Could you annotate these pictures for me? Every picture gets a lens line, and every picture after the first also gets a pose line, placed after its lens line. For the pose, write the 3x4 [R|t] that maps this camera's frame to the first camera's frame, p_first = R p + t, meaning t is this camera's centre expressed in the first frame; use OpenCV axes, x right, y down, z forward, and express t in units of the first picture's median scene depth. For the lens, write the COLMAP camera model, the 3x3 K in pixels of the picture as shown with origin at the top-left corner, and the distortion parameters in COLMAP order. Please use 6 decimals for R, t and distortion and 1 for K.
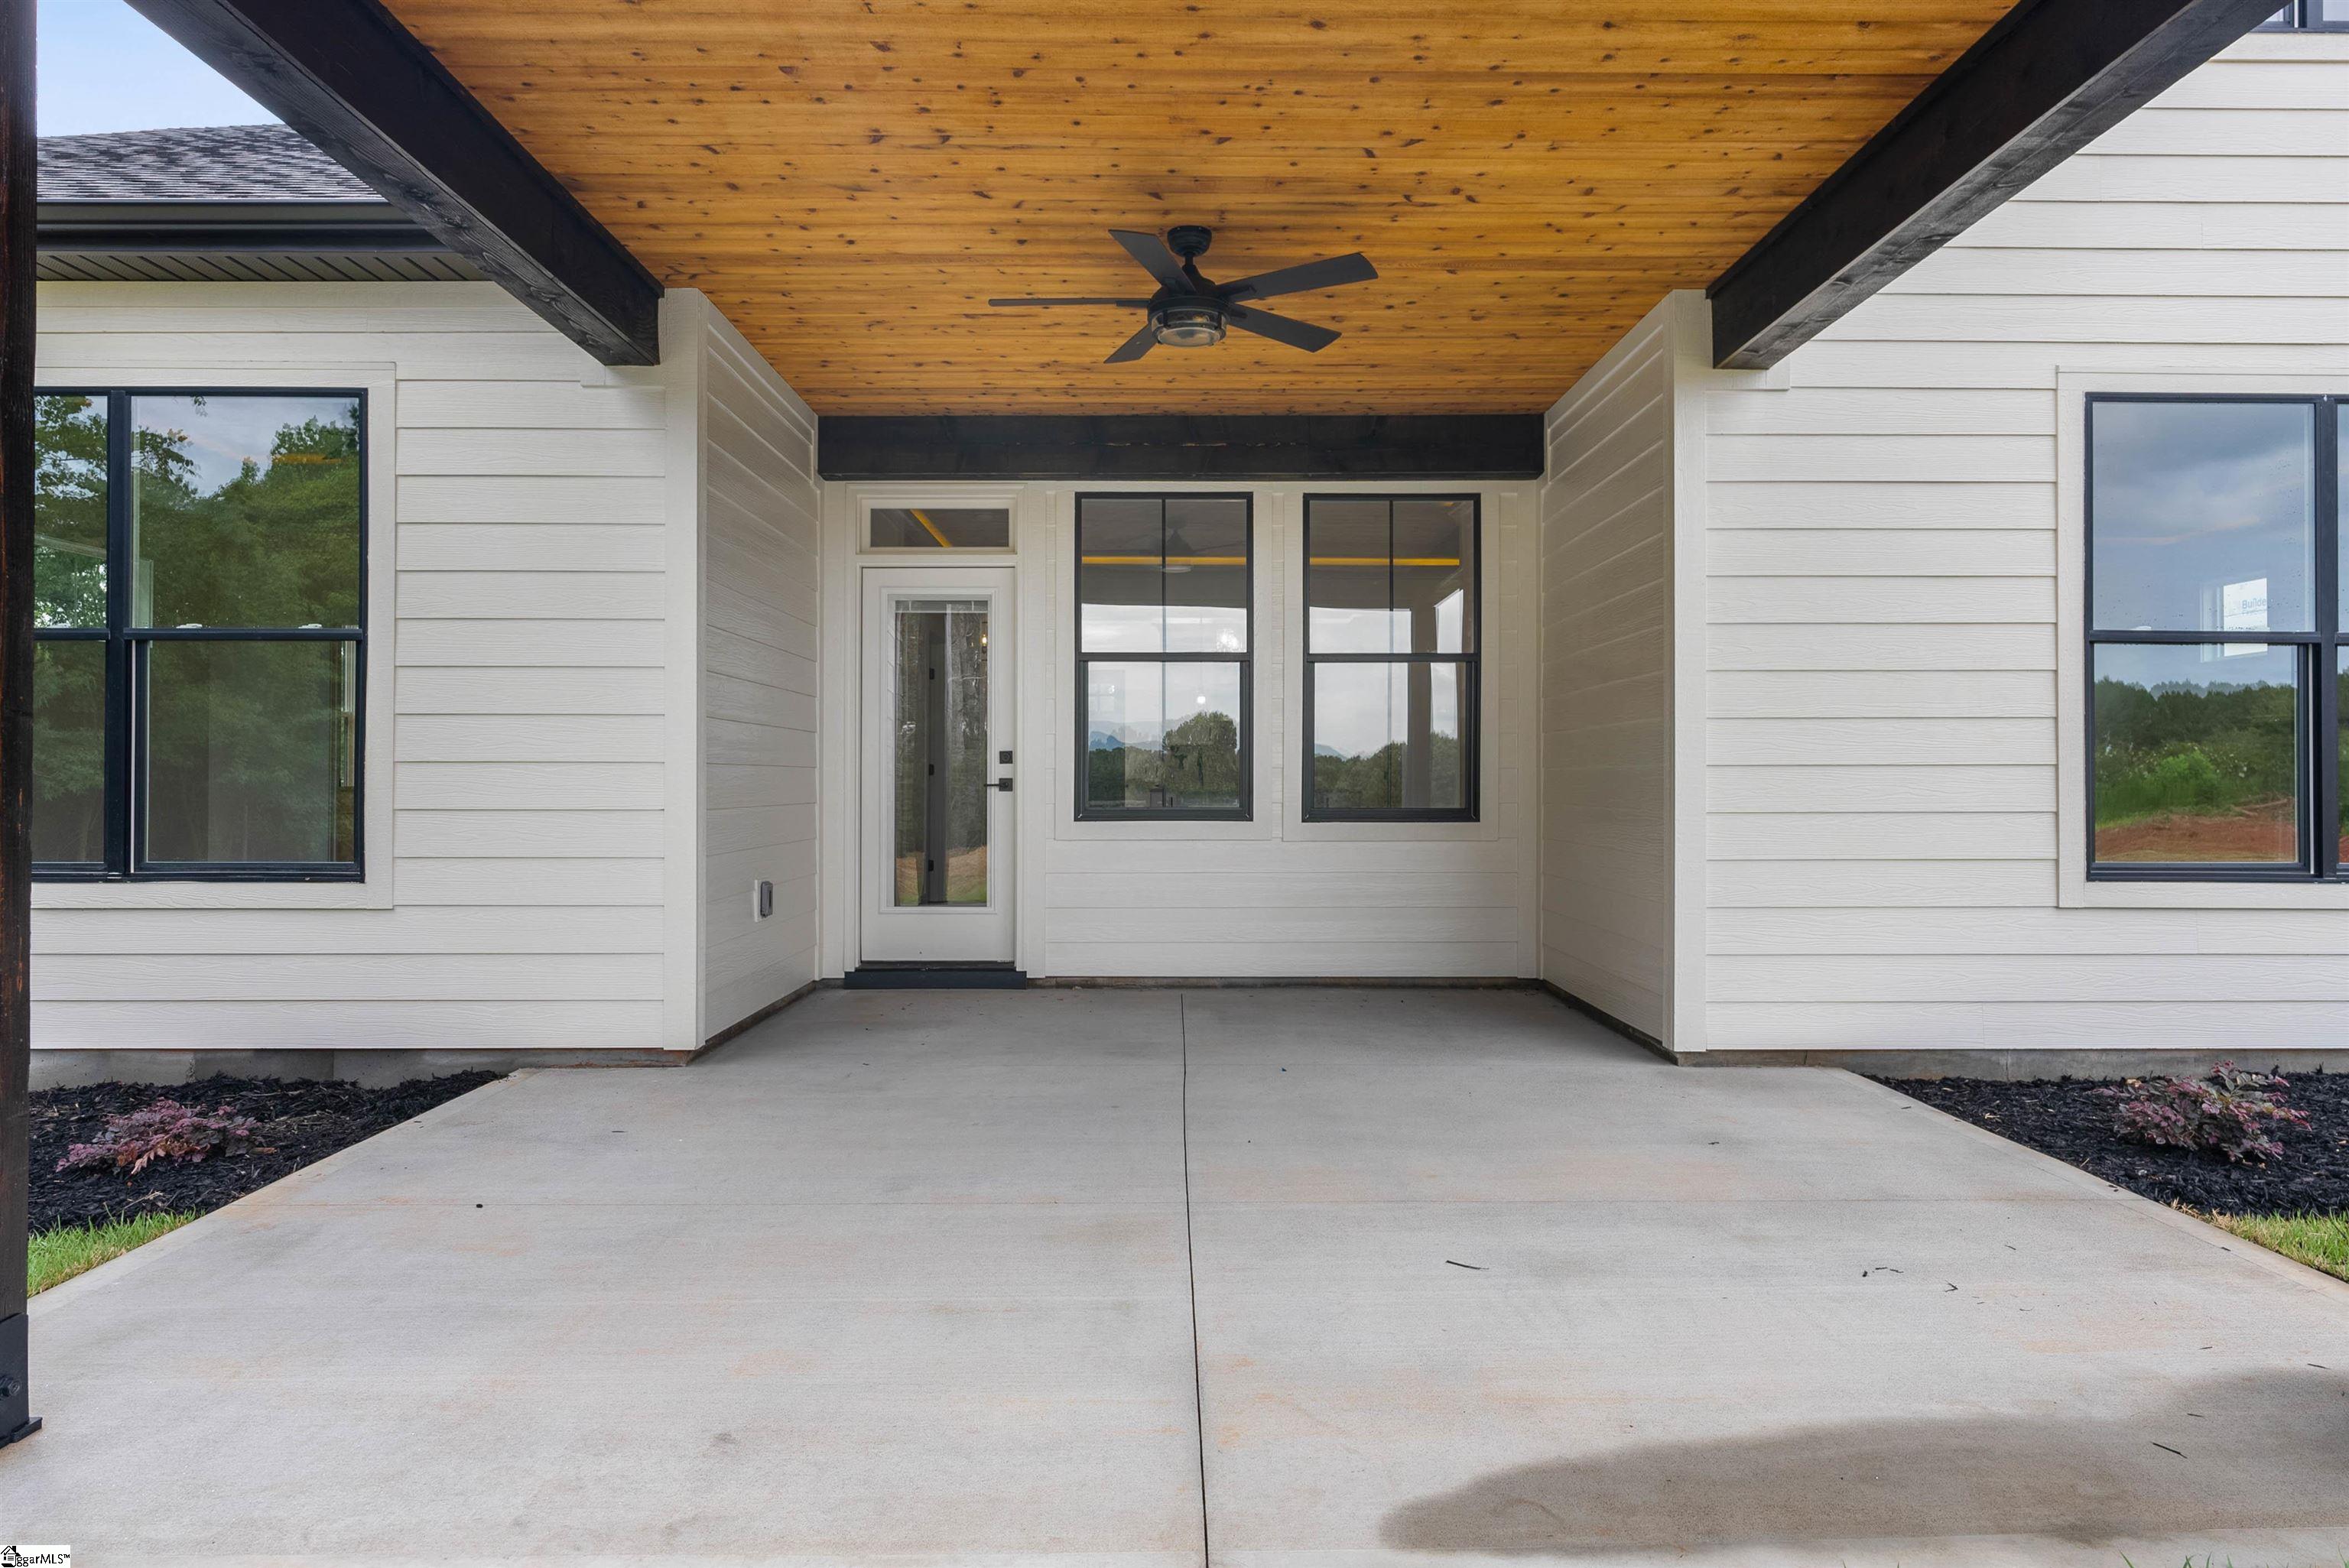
lens RADIAL K [[1454.5, 0, 1174.5], [0, 1454.5, 784.0], [0, 0, 1]] dist [0.000089, -0.000038]
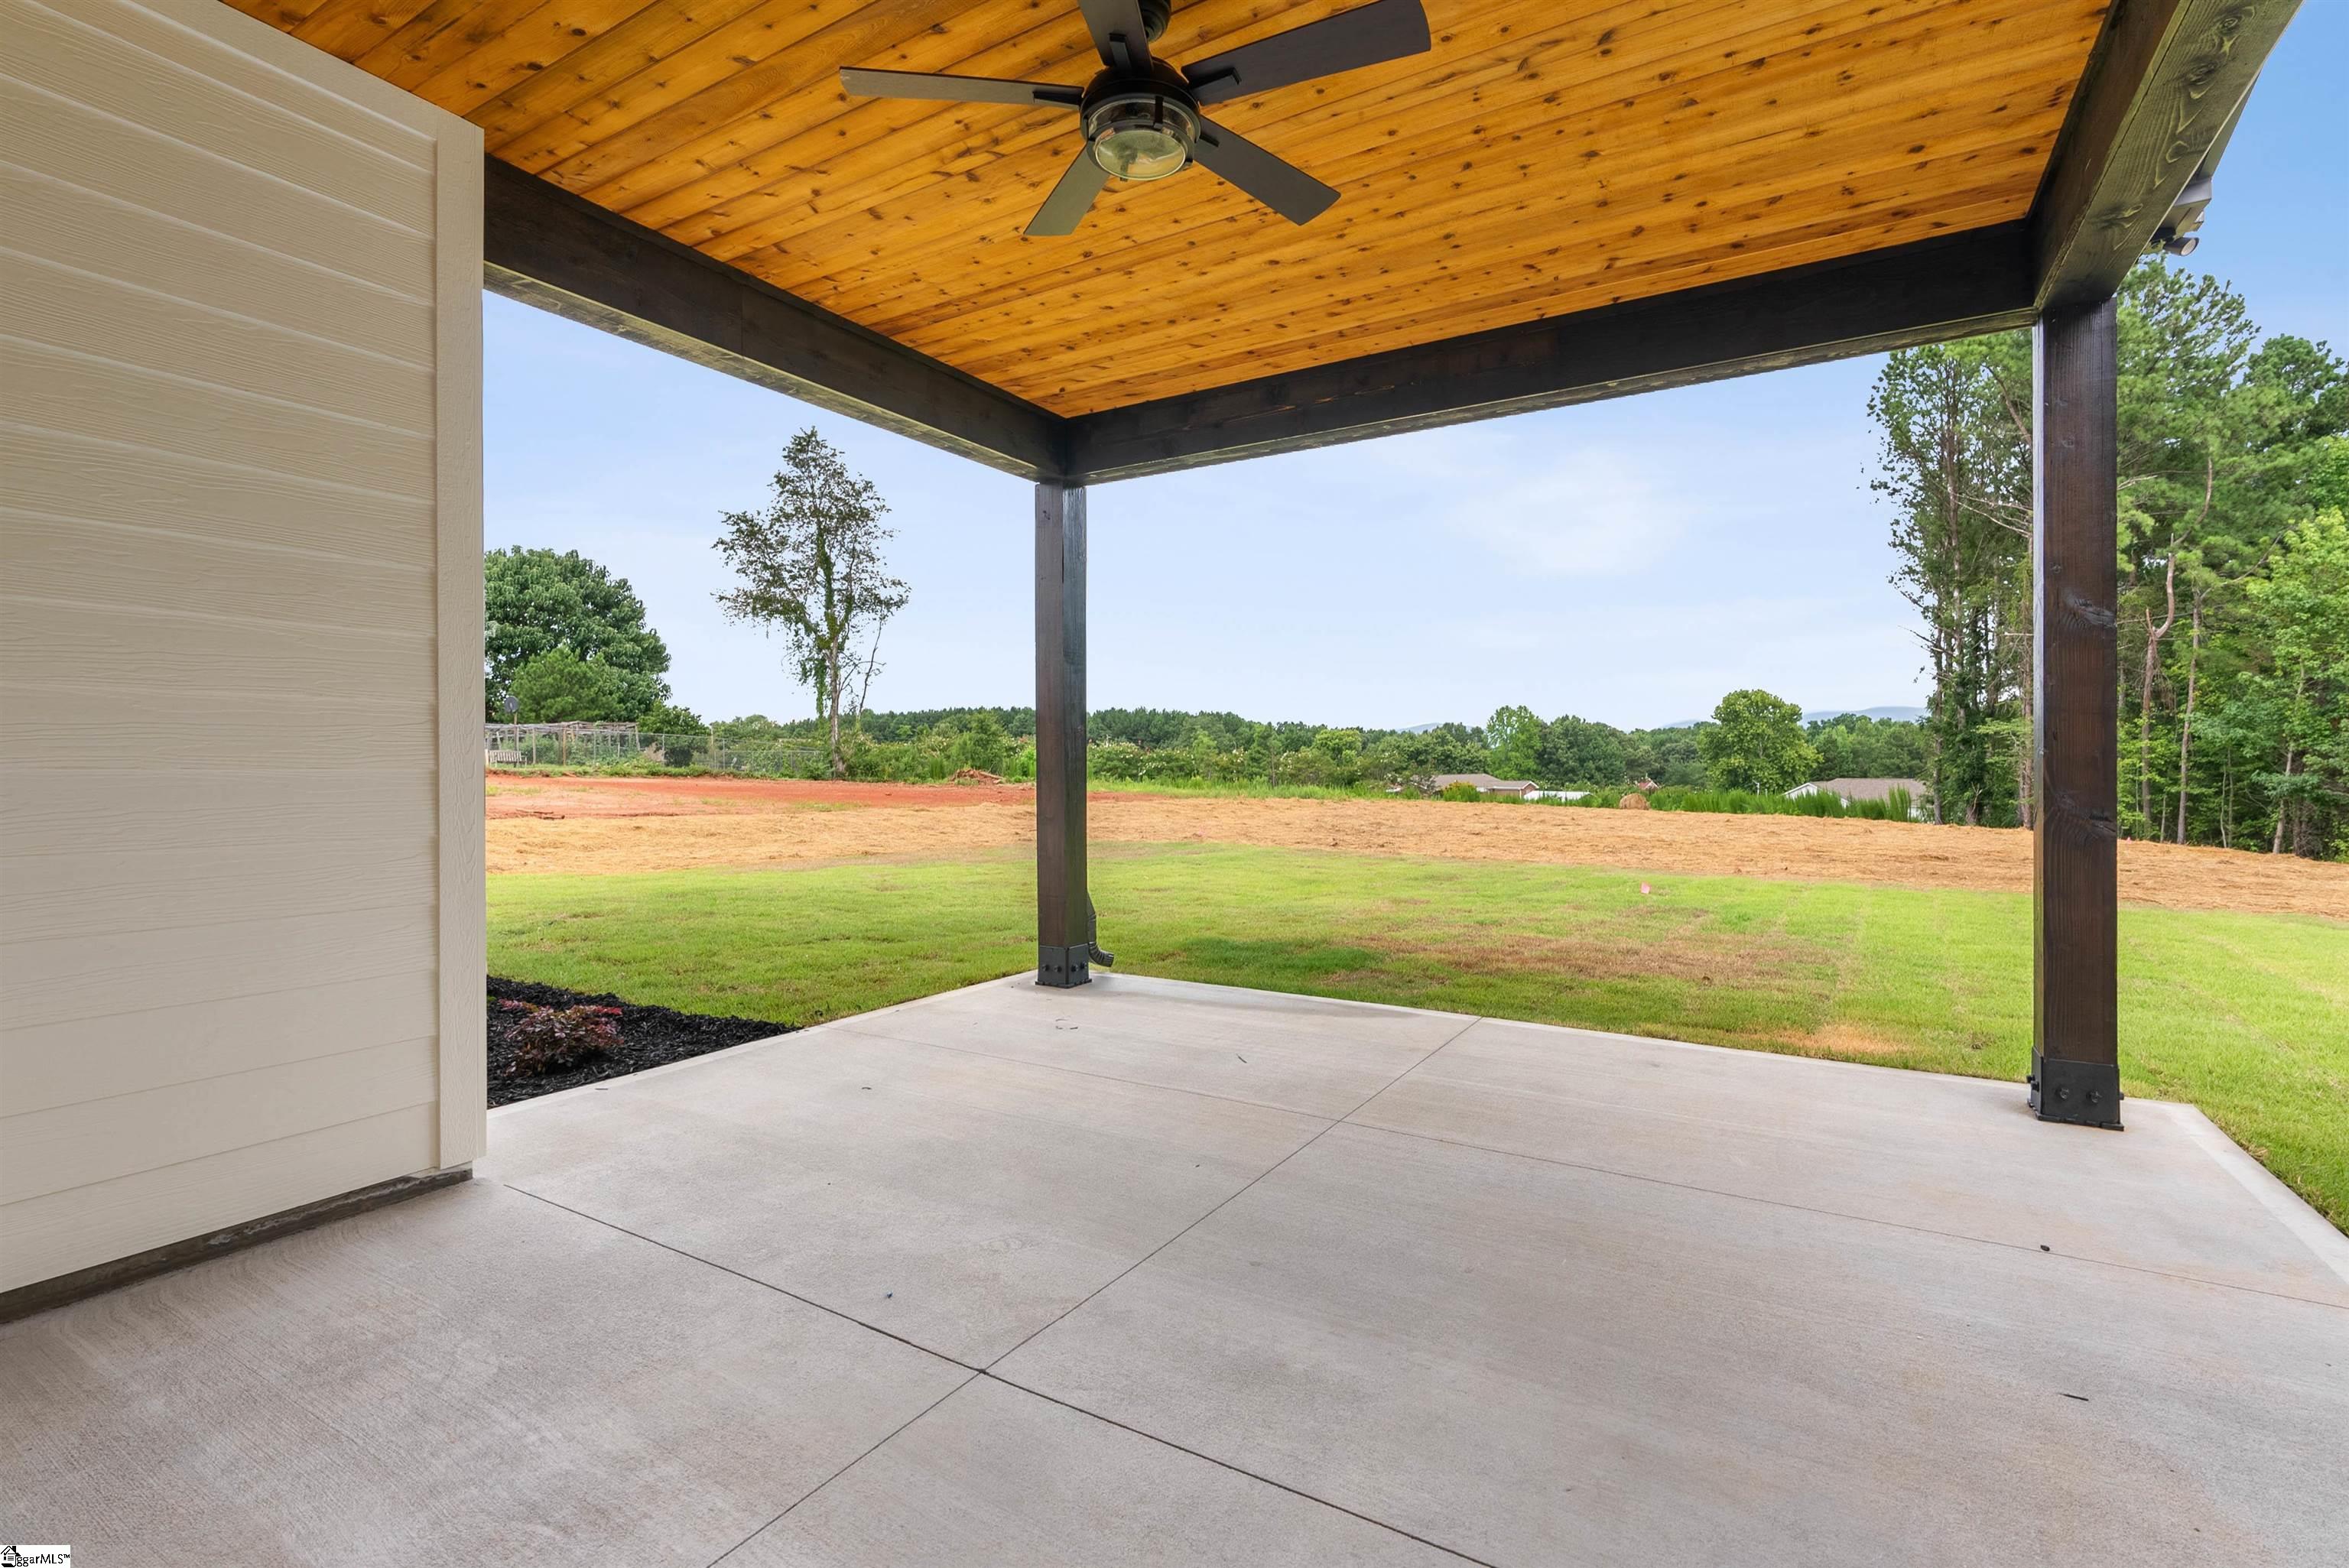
lens RADIAL K [[1072.0, 0, 1179.0], [0, 1072.0, 778.3], [0, 0, 1]] dist [-0.009293, 0.000263]
pose [[-0.858173, -0.004042, 0.513345, -0.304690], [0.002326, 0.999928, 0.011761, -0.017842], [-0.513355, 0.011287, -0.858102, 1.625852]]
